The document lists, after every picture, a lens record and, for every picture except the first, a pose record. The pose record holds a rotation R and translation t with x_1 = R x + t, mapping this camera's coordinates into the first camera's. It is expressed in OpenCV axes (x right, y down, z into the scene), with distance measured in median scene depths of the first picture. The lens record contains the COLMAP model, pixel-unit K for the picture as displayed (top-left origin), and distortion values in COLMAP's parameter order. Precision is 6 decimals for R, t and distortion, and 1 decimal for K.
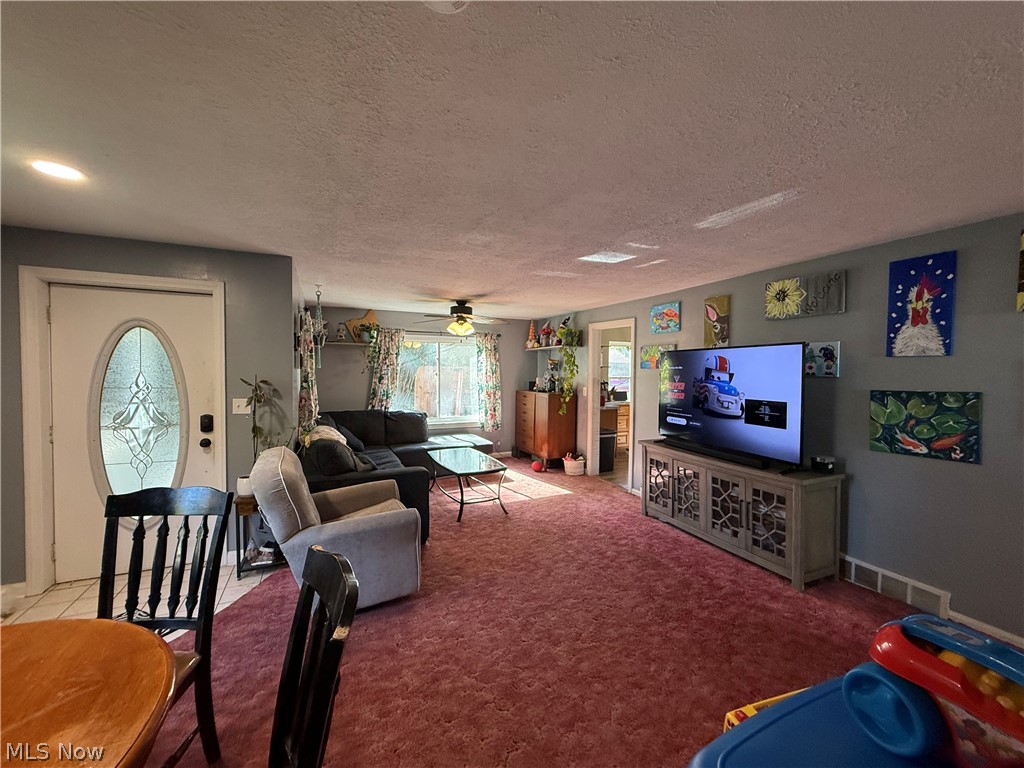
lens RADIAL K [[406.7, 0, 510.6], [0, 406.7, 383.8], [0, 0, 1]] dist [-0.003905, 0.000786]
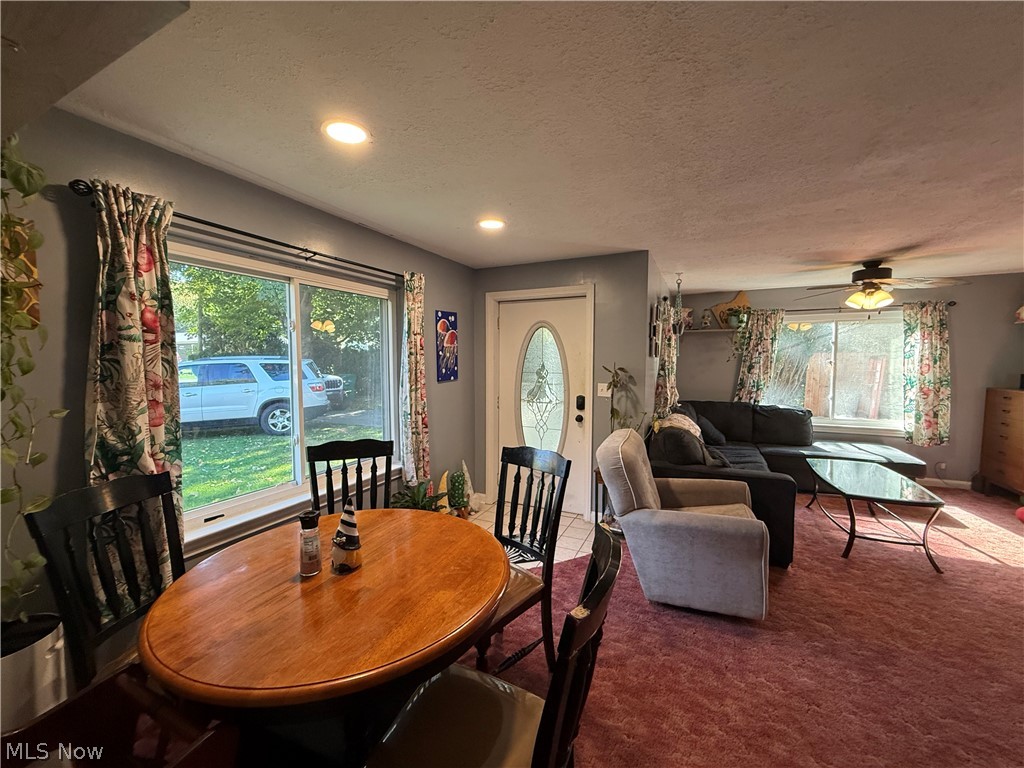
lens RADIAL K [[406.7, 0, 508.3], [0, 406.7, 383.6], [0, 0, 1]] dist [-0.003905, 0.000786]
pose [[0.636450, 0.036877, -0.770436, 0.050370], [-0.017520, 0.999290, 0.033357, 0.003017], [0.771119, -0.007732, 0.636645, 0.049477]]
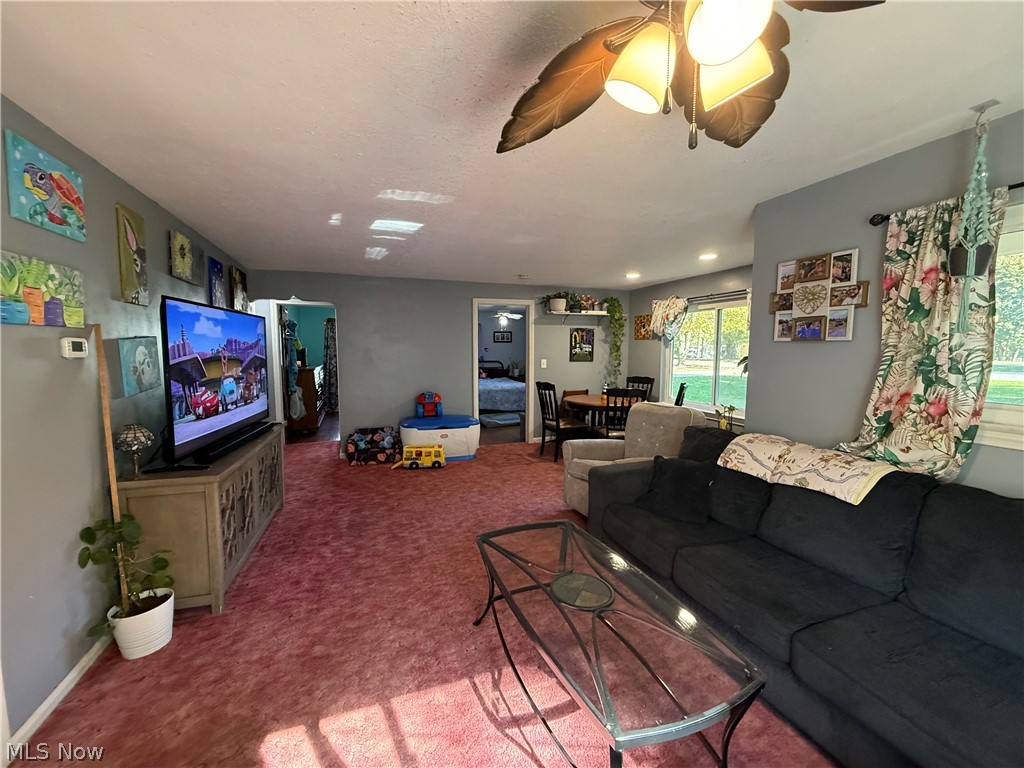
lens RADIAL K [[406.7, 0, 513.4], [0, 406.7, 380.9], [0, 0, 1]] dist [-0.003905, 0.000786]
pose [[-0.997932, -0.015046, 0.062494, -0.102587], [-0.008052, 0.993822, 0.110690, -0.043480], [-0.063773, 0.109958, -0.991888, 1.826312]]
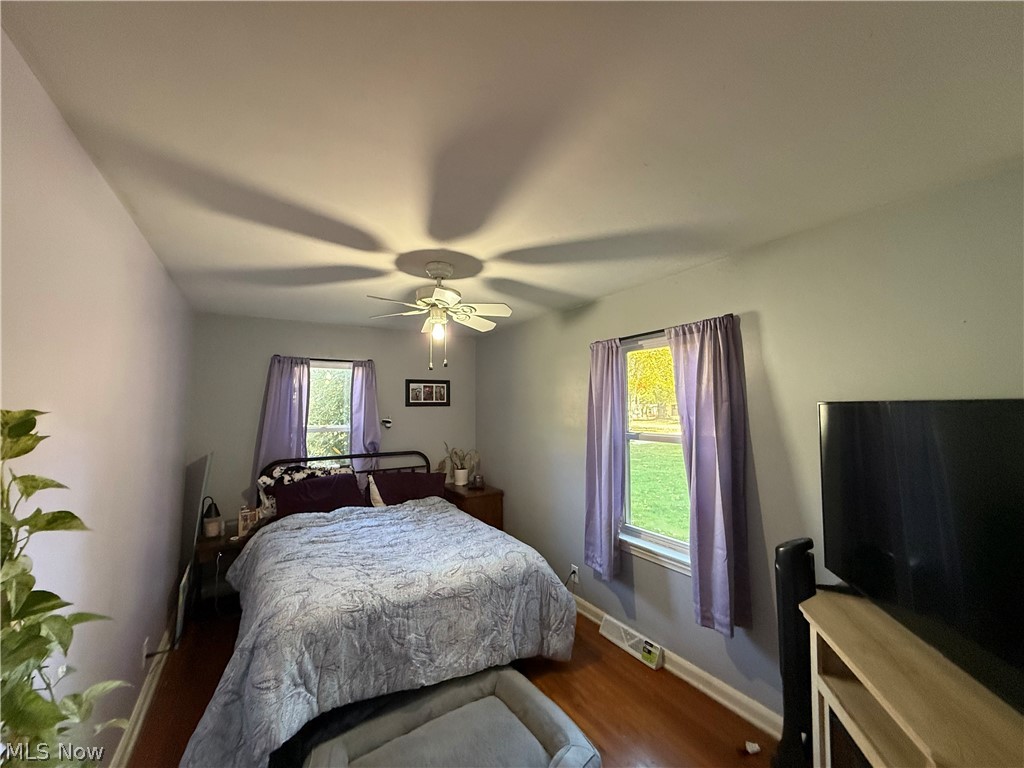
lens RADIAL K [[406.7, 0, 513.5], [0, 406.7, 381.6], [0, 0, 1]] dist [-0.003905, 0.000786]
pose [[-0.992216, -0.006934, -0.124339, -0.031812], [-0.002442, 0.999340, -0.036240, -0.035779], [0.124508, -0.035654, -0.991578, 1.101512]]
